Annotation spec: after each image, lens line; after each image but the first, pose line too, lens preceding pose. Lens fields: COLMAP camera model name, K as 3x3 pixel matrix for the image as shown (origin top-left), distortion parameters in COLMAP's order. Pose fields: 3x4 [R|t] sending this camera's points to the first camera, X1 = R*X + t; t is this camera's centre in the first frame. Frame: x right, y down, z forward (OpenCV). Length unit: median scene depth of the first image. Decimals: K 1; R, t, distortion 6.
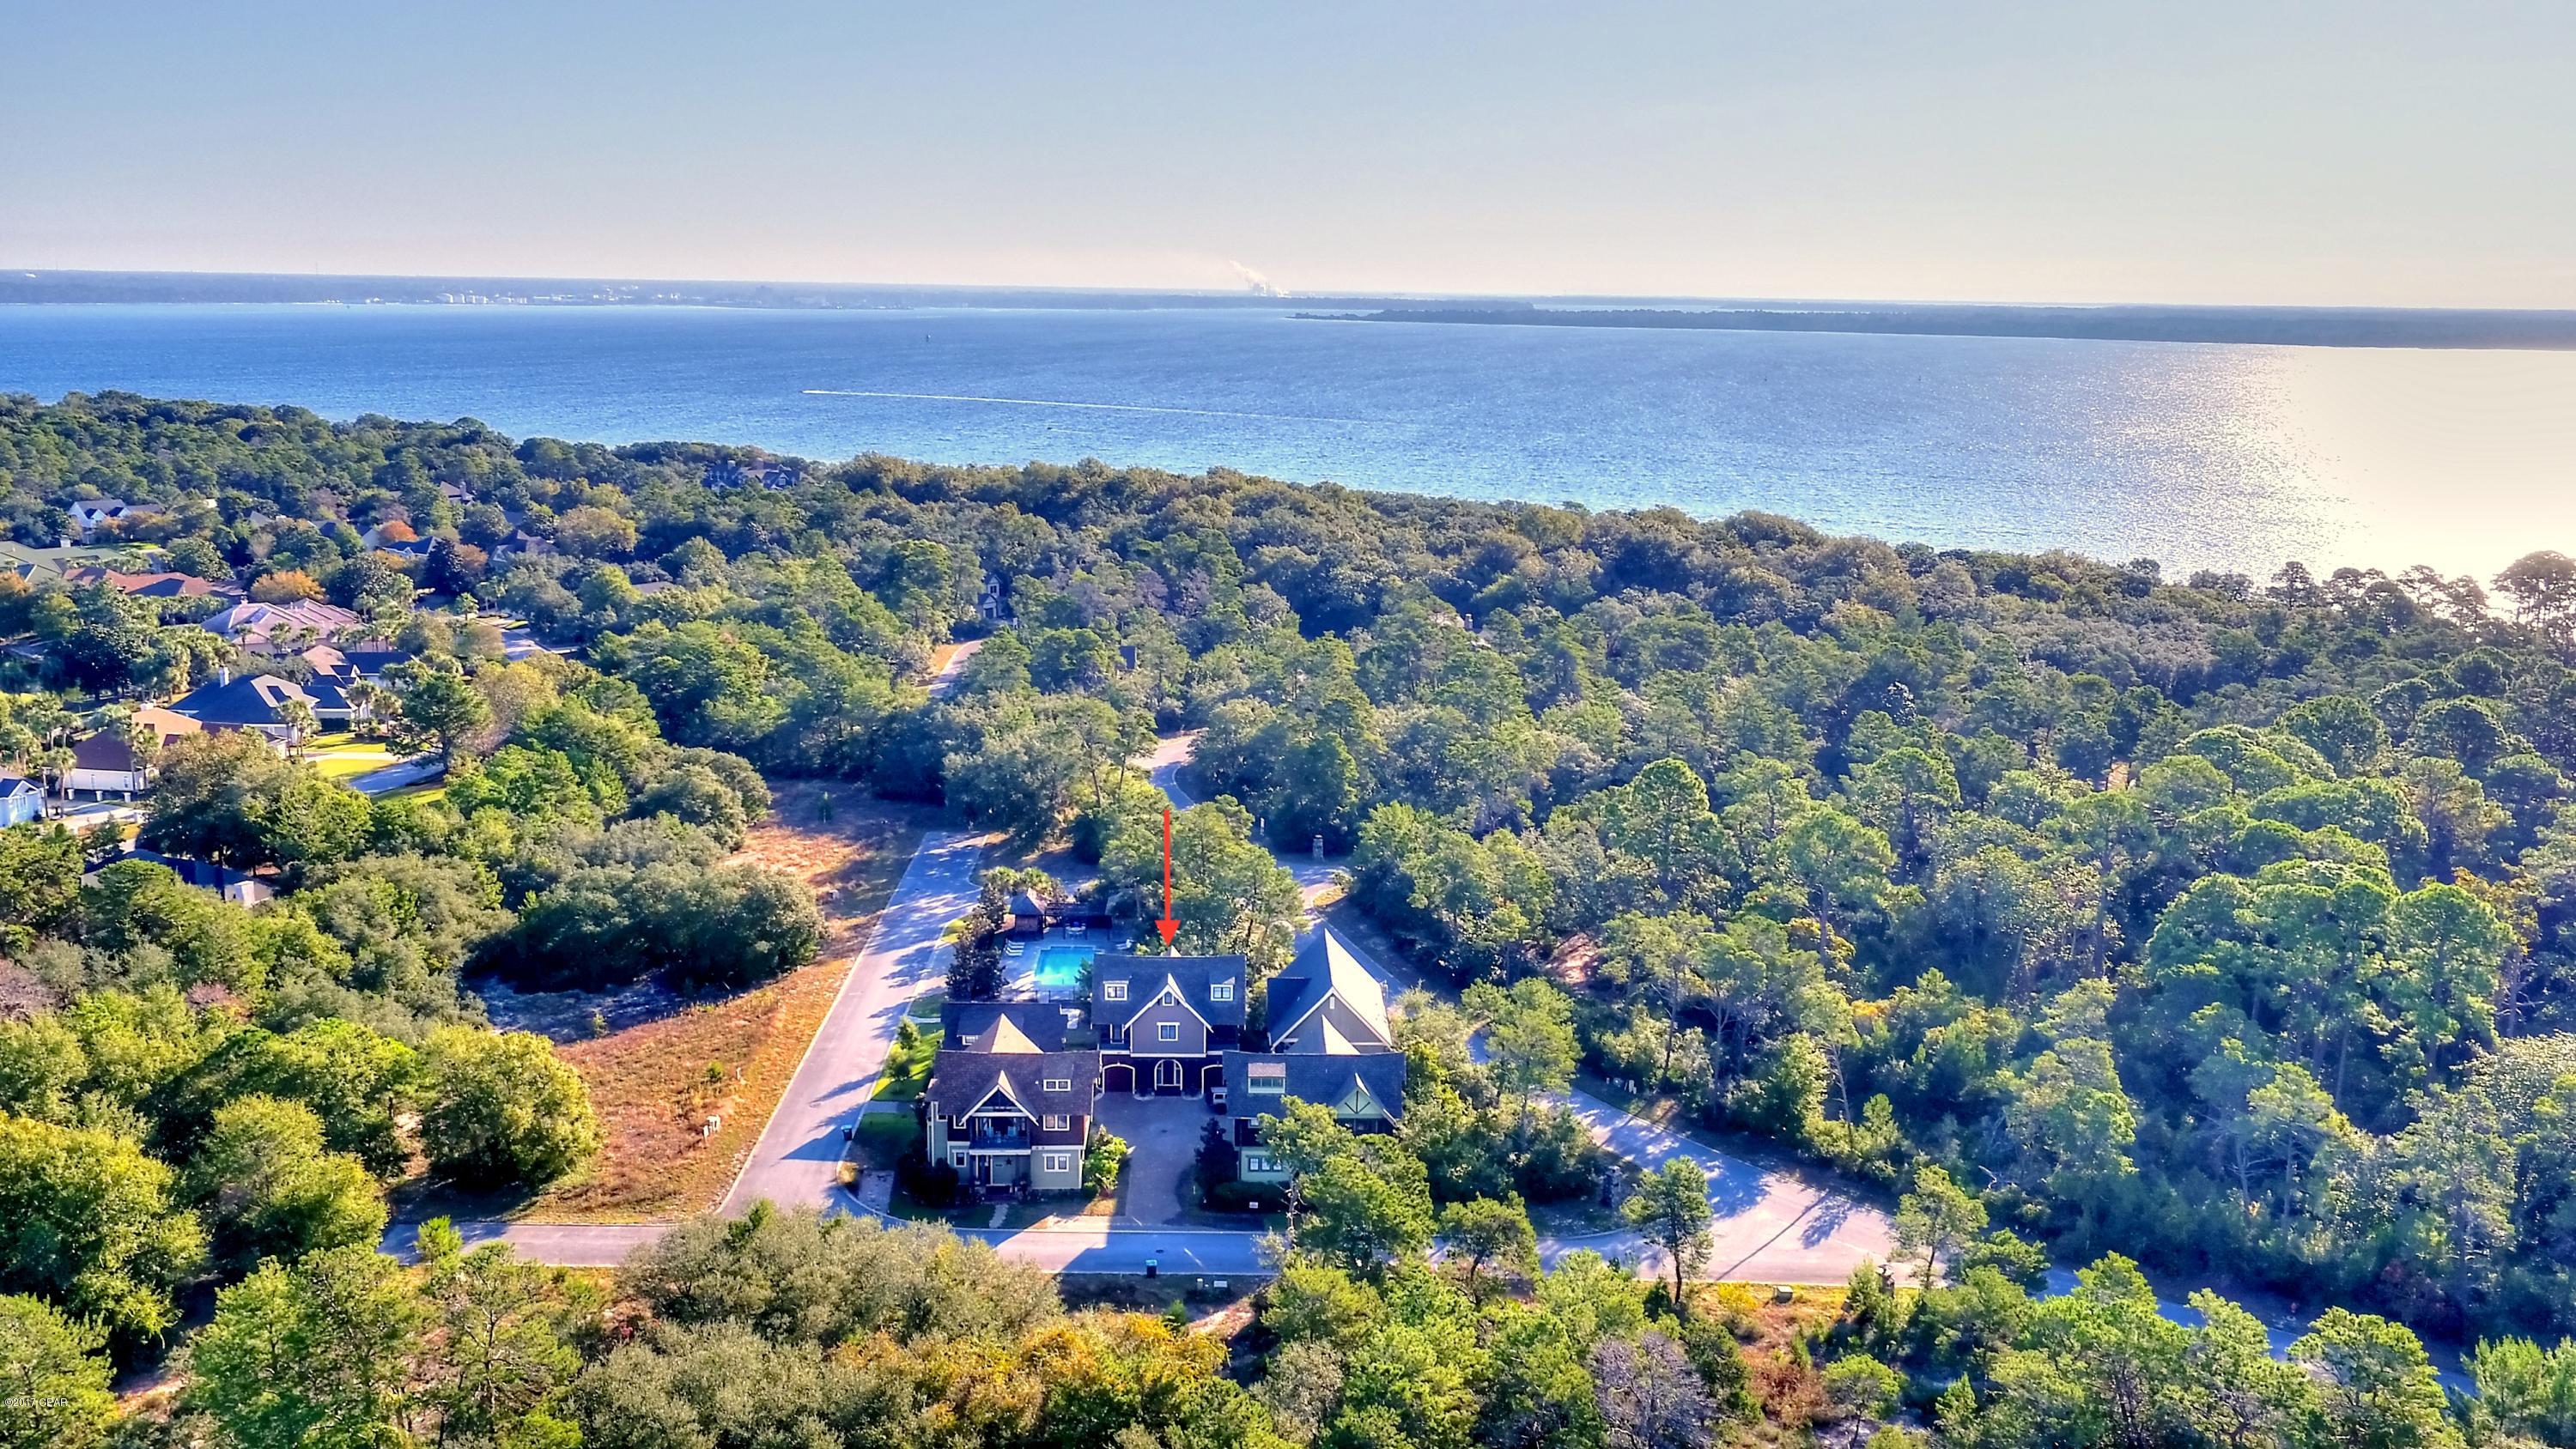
lens RADIAL K [[2265.3, 0, 1288.0], [0, 2265.3, 724.5], [0, 0, 1]] dist [-0.000189, -0.003913]
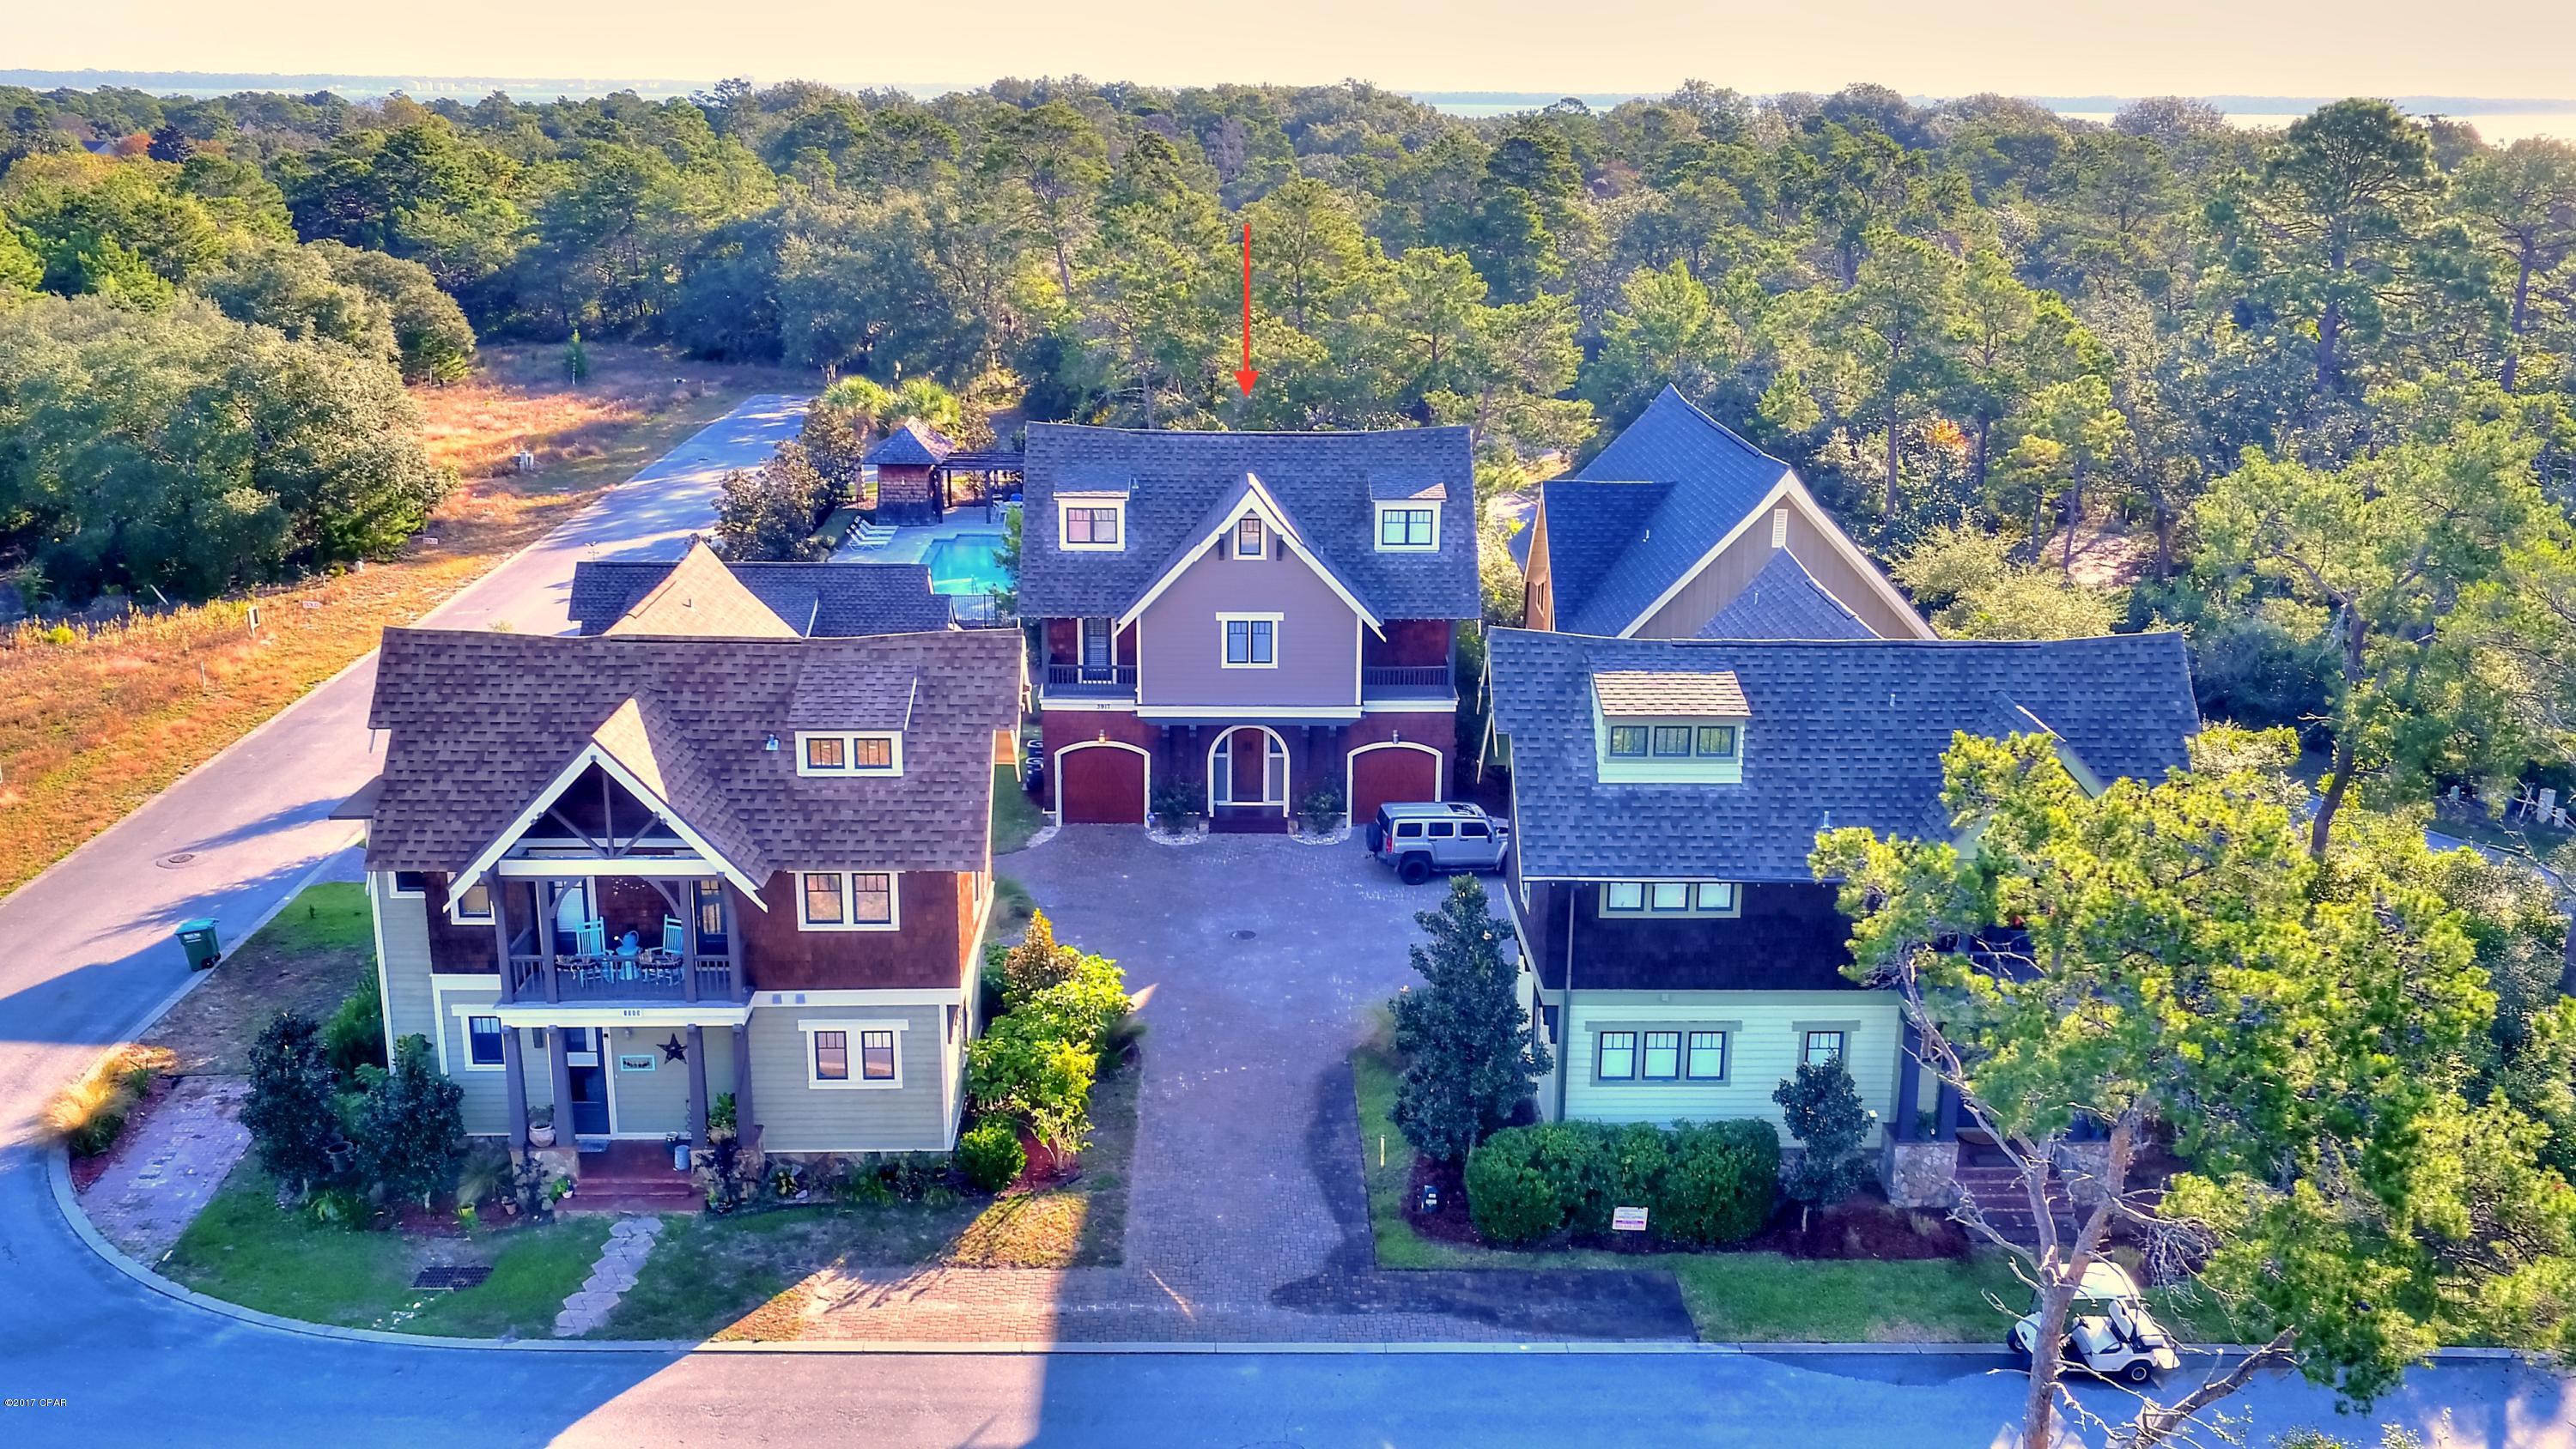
lens RADIAL K [[2265.3, 0, 1288.0], [0, 2265.3, 724.5], [0, 0, 1]] dist [-0.000189, -0.003913]
pose [[0.999984, -0.005236, -0.002154, -0.046924], [0.005394, 0.996669, 0.081374, 0.121952], [0.001720, -0.081384, 0.996681, 0.672444]]
